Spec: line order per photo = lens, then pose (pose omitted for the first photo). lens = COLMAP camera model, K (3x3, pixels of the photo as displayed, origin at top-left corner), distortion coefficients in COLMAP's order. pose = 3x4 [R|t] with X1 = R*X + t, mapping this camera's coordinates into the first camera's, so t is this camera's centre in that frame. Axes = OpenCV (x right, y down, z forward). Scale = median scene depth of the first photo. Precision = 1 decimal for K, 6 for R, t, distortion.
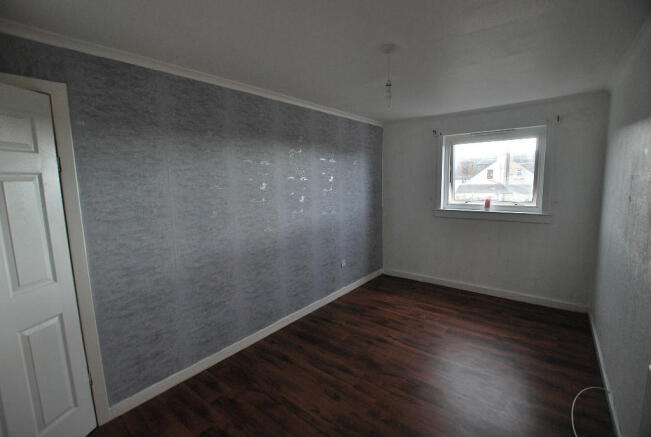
lens RADIAL K [[291.1, 0, 325.5], [0, 291.1, 218.5], [0, 0, 1]] dist [-0.000773, 0.000042]
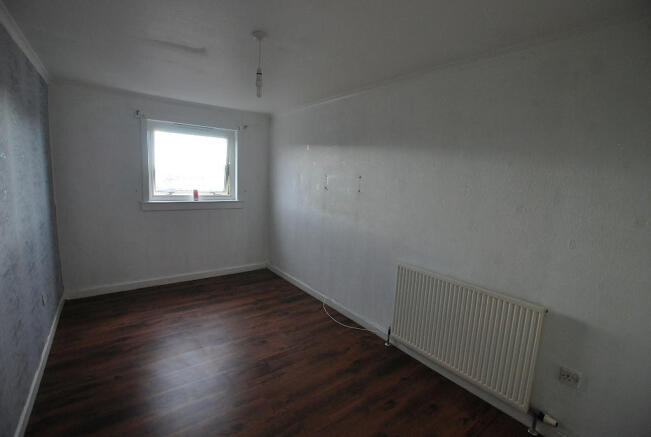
lens RADIAL K [[292.5, 0, 321.2], [0, 292.5, 217.9], [0, 0, 1]] dist [-0.022248, 0.000065]
pose [[0.268161, -0.105732, 0.957555, -0.347195], [0.071793, 0.993388, 0.089583, -0.027576], [-0.960695, 0.044723, 0.273978, 0.276546]]
